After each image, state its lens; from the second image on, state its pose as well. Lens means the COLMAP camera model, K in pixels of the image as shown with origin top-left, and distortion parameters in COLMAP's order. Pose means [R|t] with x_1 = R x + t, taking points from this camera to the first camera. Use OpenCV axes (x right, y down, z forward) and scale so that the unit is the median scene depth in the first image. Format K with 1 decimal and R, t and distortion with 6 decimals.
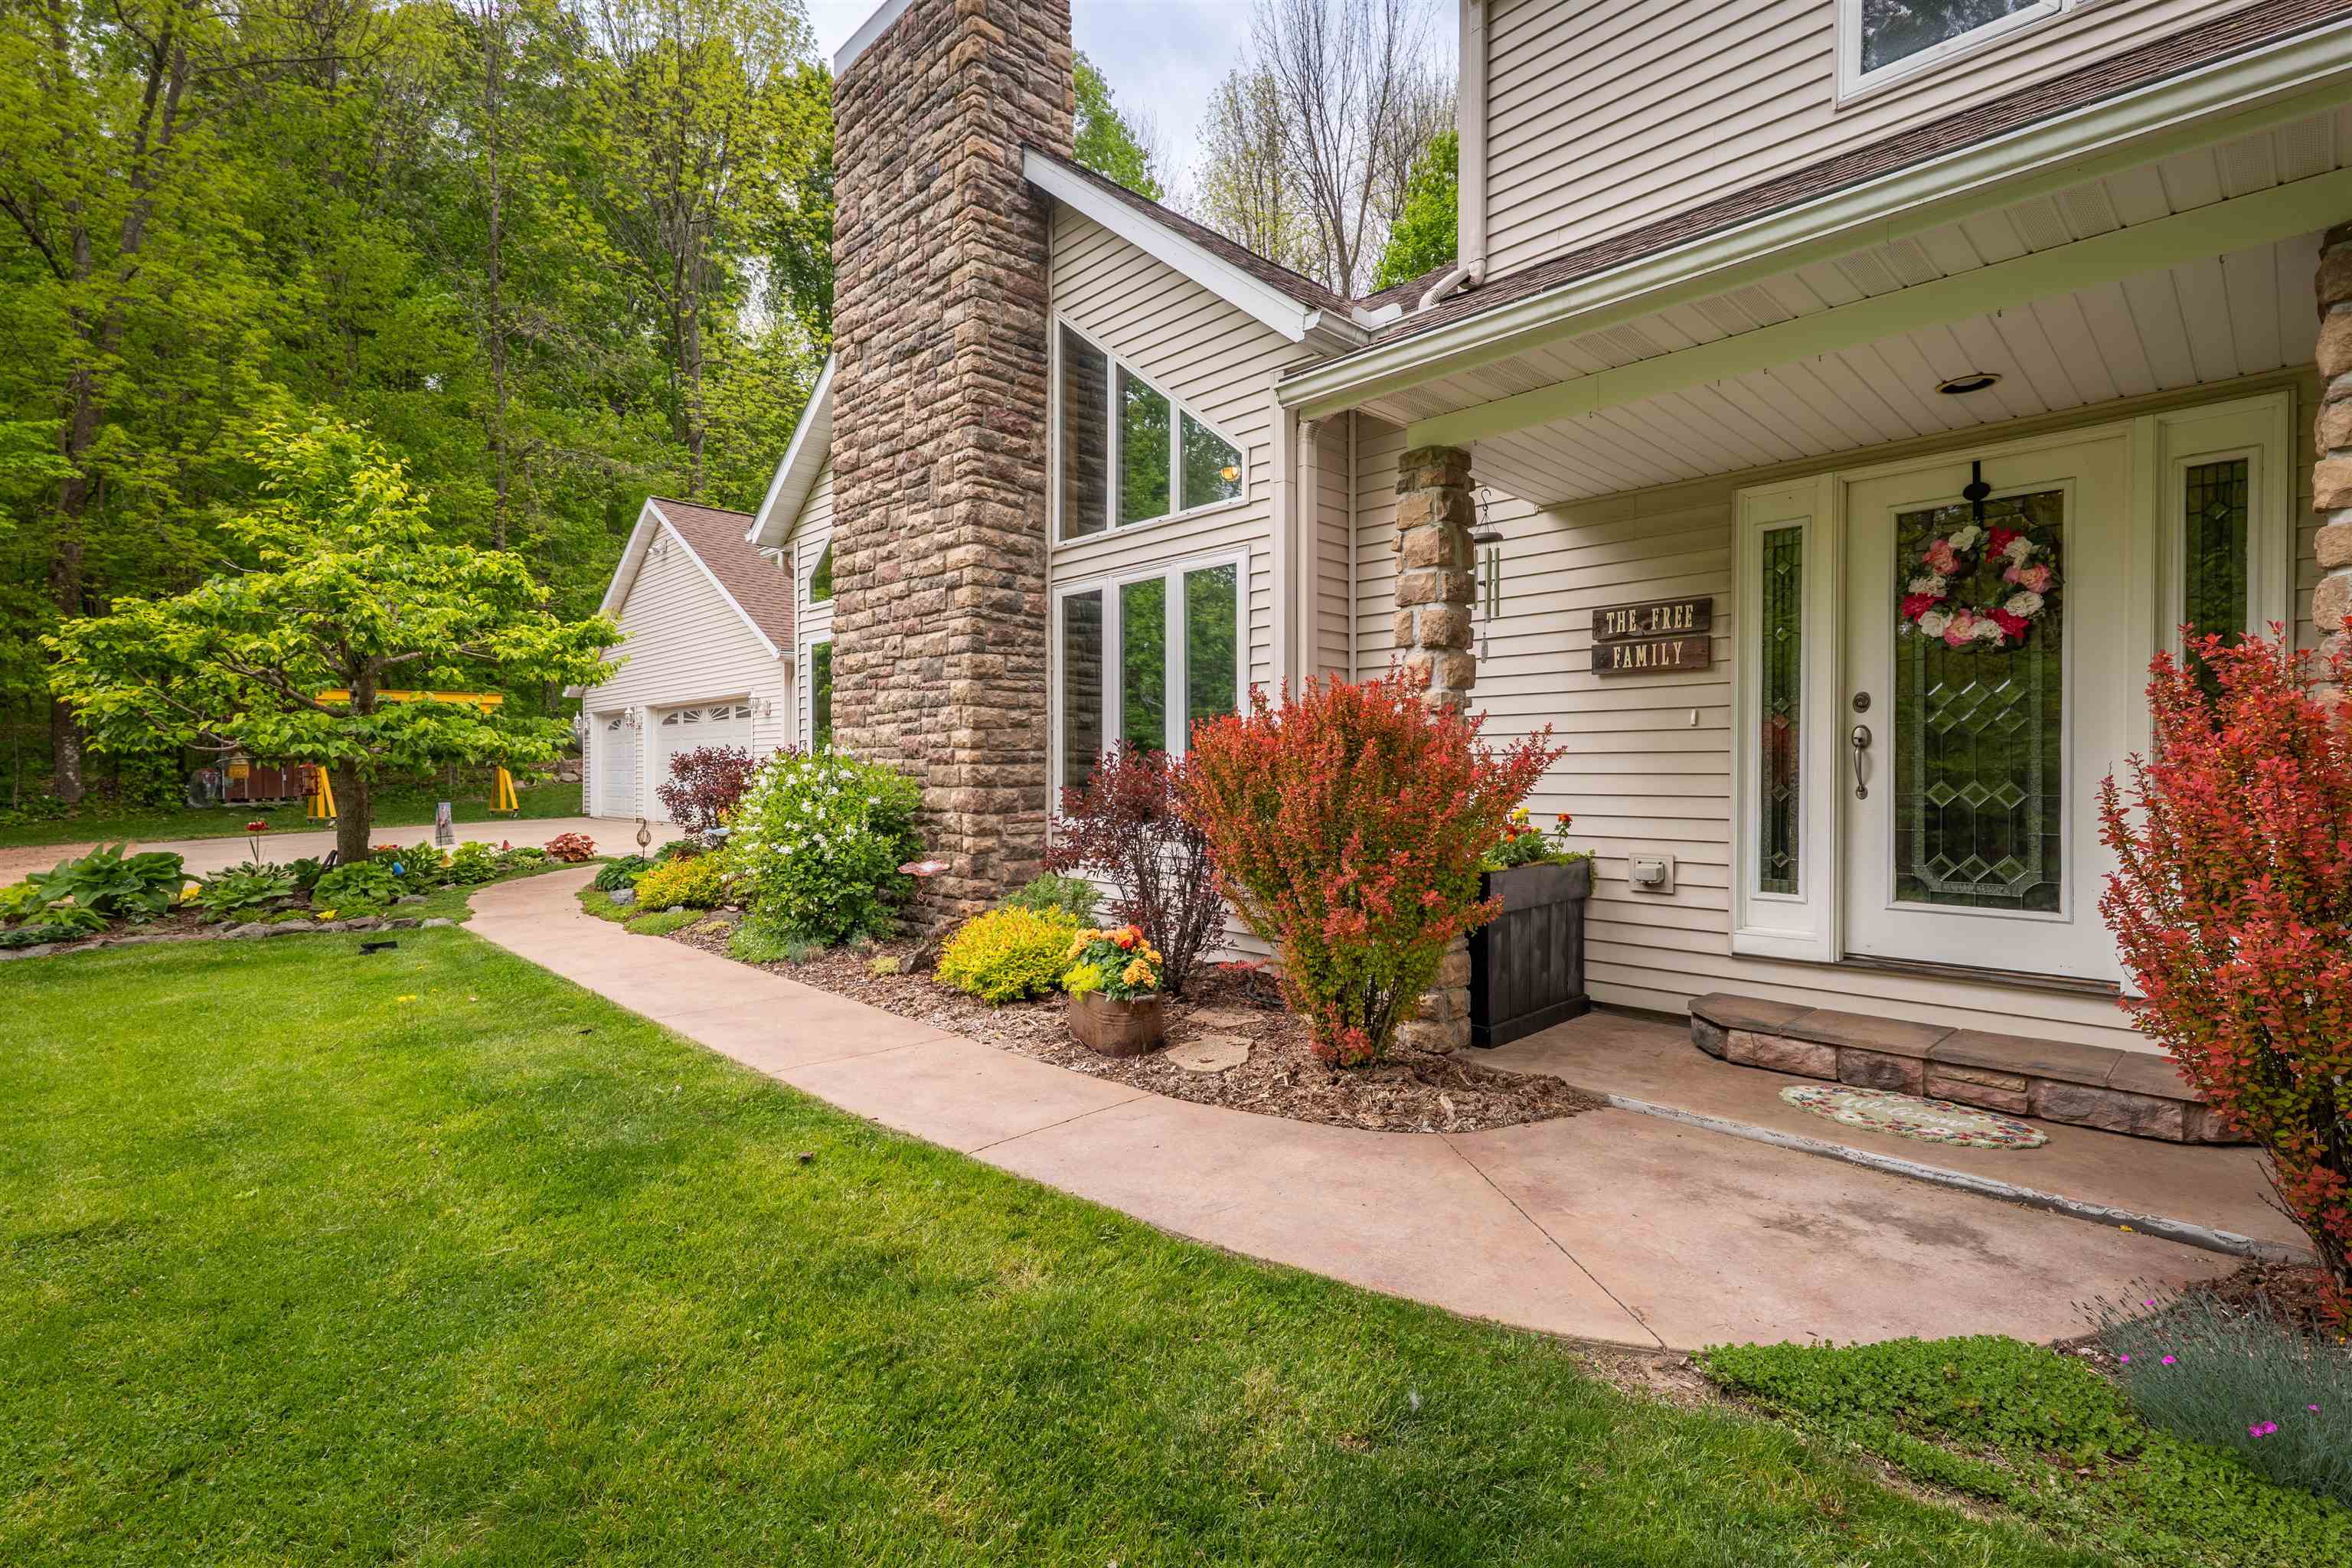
lens RADIAL K [[1086.1, 0, 1176.0], [0, 1086.1, 784.0], [0, 0, 1]] dist [-0.010920, 0.014990]
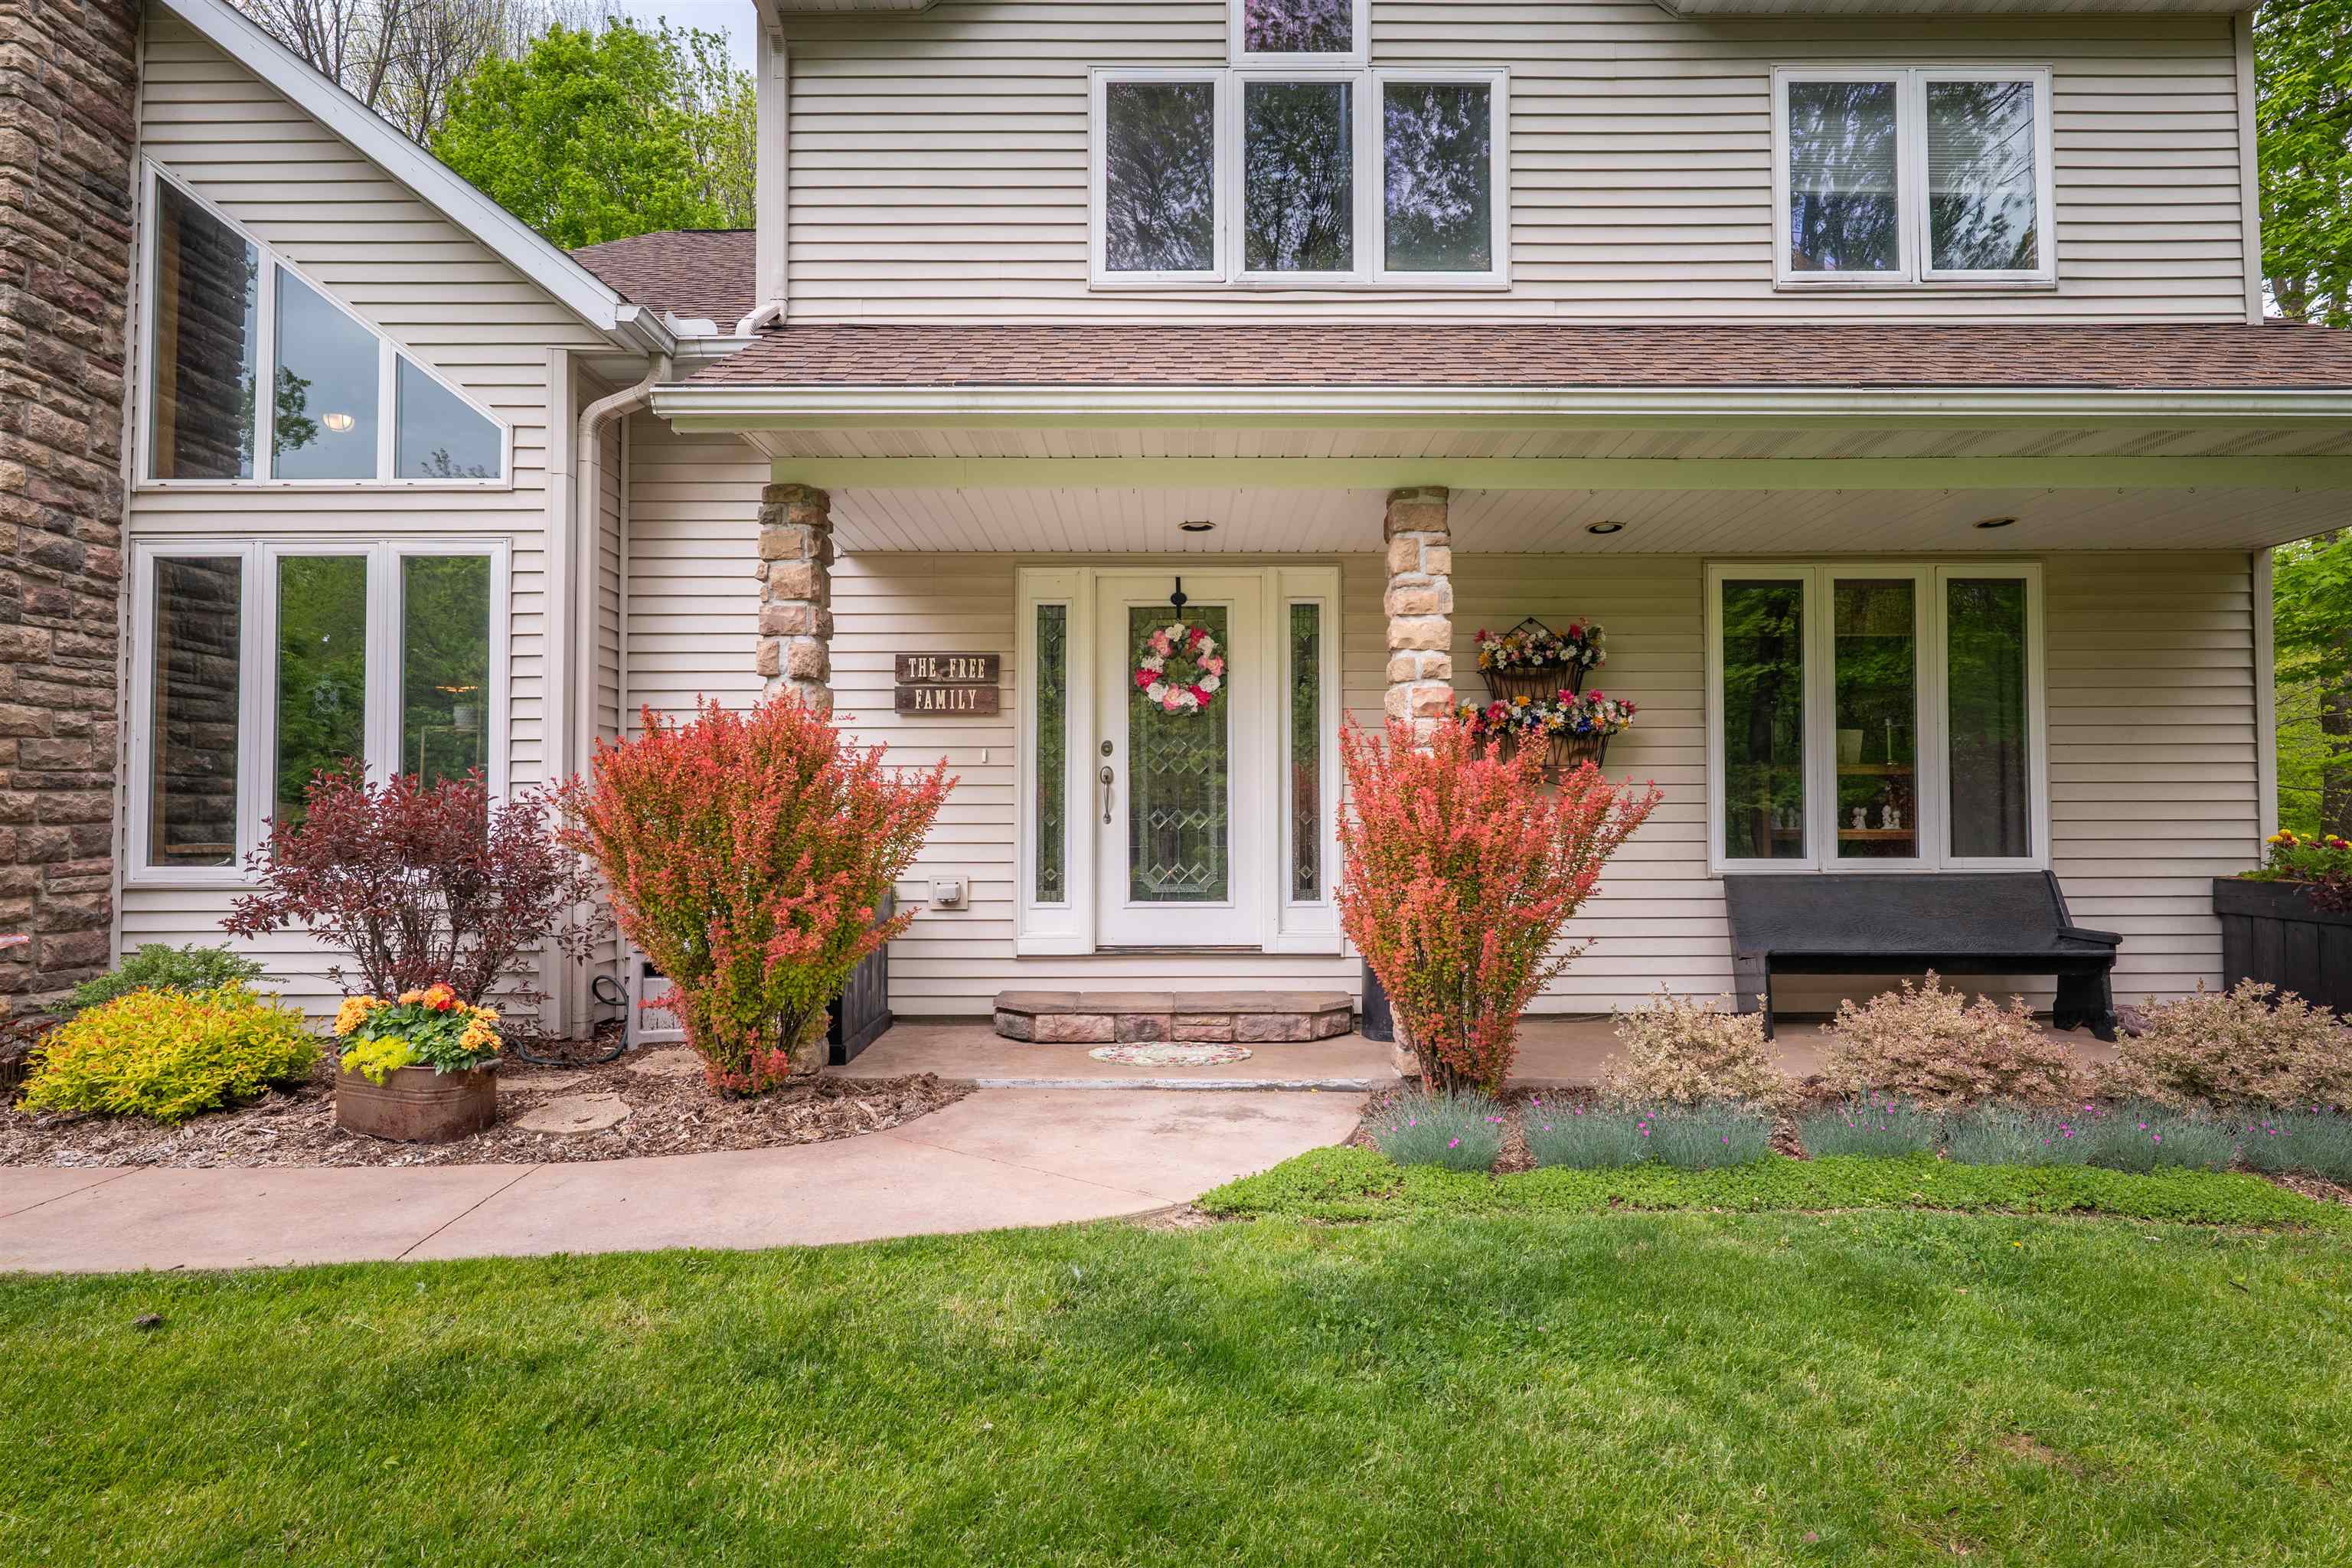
lens RADIAL K [[1209.0, 0, 1182.7], [0, 1209.0, 778.7], [0, 0, 1]] dist [-0.000278, 0.000083]
pose [[0.687685, 0.020716, 0.725714, -0.223552], [0.009844, 0.999235, -0.037852, 0.010196], [-0.725943, 0.033174, 0.686955, -0.030906]]
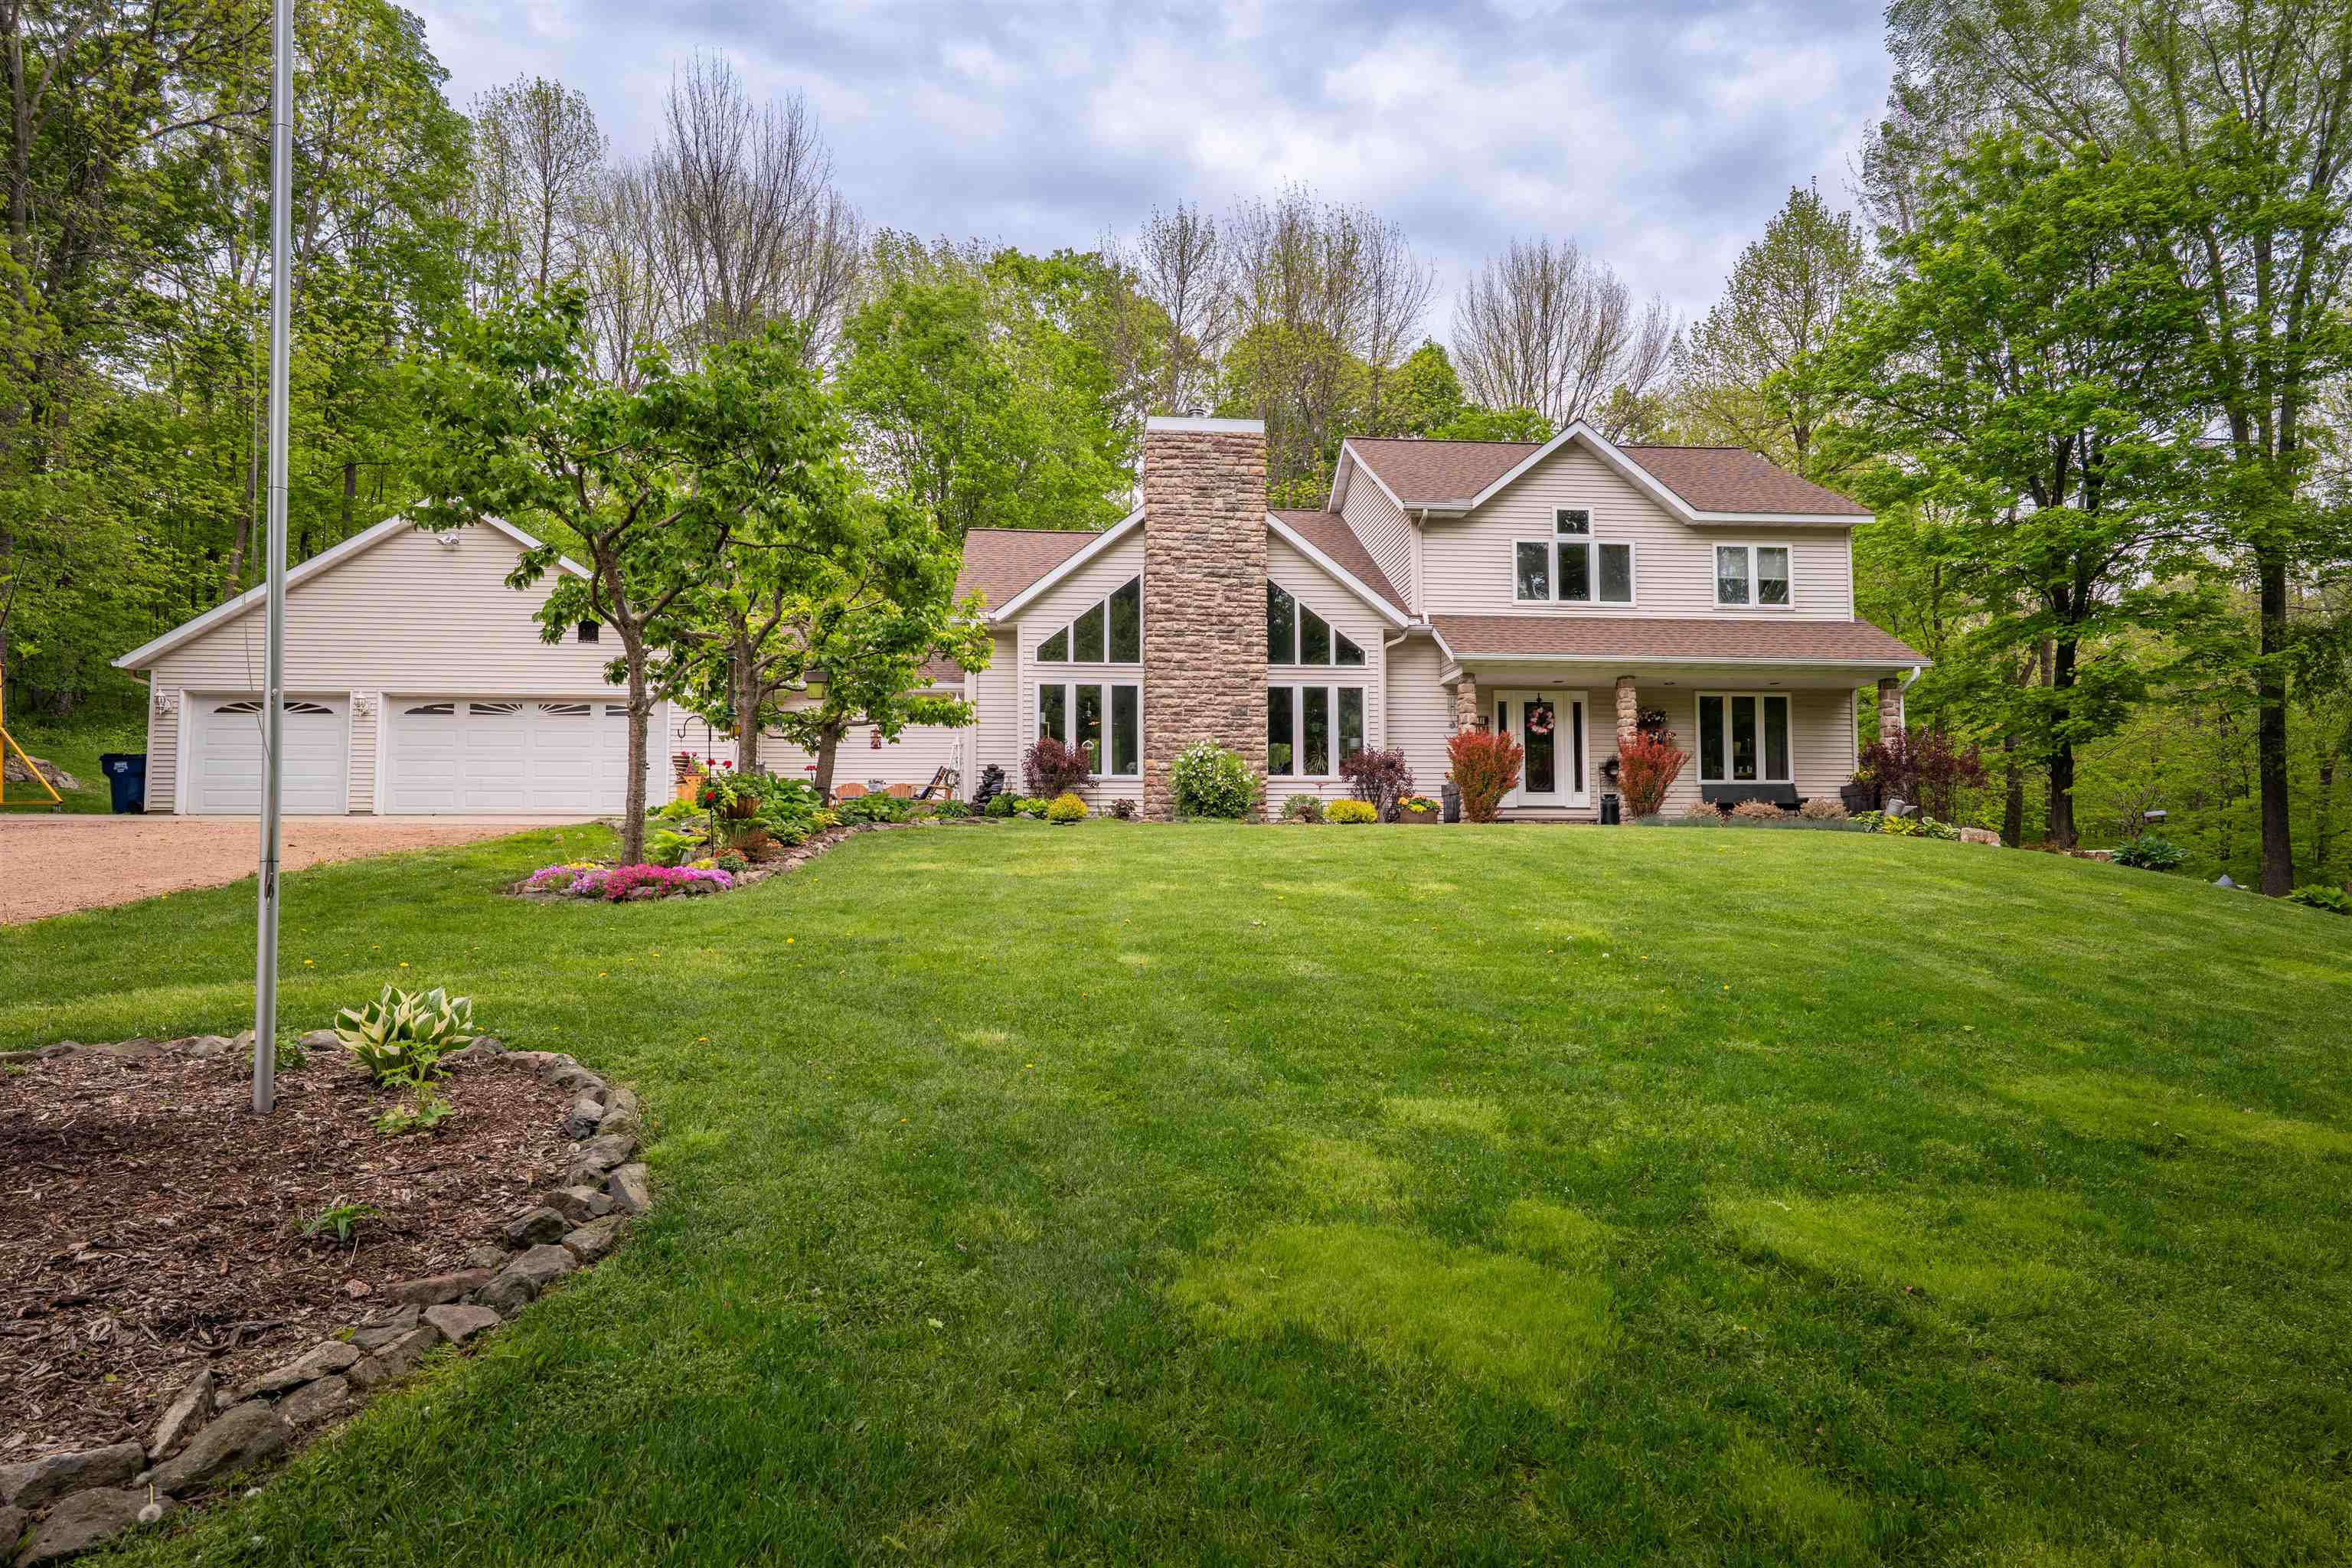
lens RADIAL K [[1297.8, 0, 1176.0], [0, 1297.8, 784.0], [0, 0, 1]] dist [-0.014441, -0.000007]
pose [[0.626403, 0.045264, 0.778184, -2.654024], [0.009076, 0.997821, -0.065346, 0.252394], [-0.779446, 0.047996, 0.624628, -0.707123]]
